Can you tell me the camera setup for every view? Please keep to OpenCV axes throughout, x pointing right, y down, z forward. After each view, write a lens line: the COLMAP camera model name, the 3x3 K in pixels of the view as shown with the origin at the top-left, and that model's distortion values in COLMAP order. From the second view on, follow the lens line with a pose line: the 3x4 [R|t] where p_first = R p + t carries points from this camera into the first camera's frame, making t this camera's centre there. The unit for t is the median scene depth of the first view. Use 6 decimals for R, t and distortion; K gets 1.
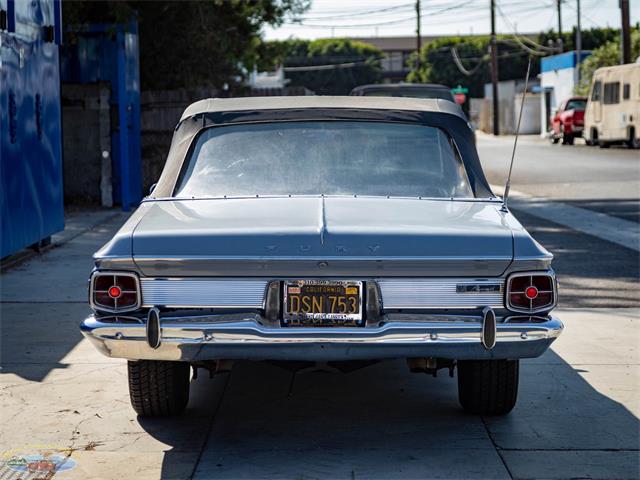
lens RADIAL K [[2168.7, 0, 320.0], [0, 2168.7, 240.0], [0, 0, 1]] dist [0.055455, -3.279475]
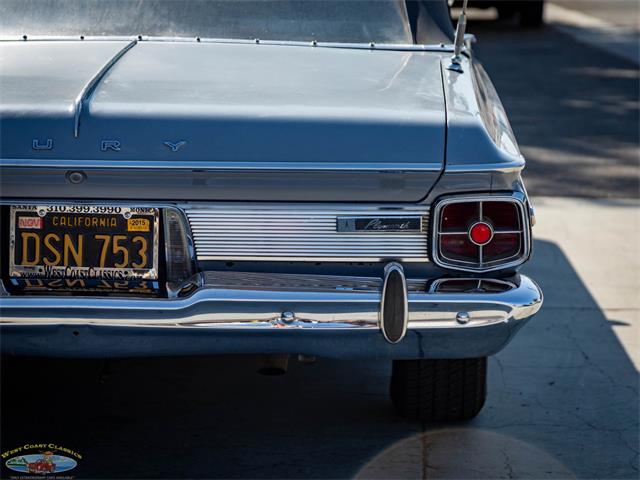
lens RADIAL K [[2168.7, 0, 320.0], [0, 2168.7, 240.0], [0, 0, 1]] dist [0.055455, -3.279475]
pose [[0.998271, 0.013627, -0.057177, 0.088493], [-0.008856, 0.996519, 0.082890, -0.016823], [0.058108, -0.082241, 0.994917, 0.480627]]
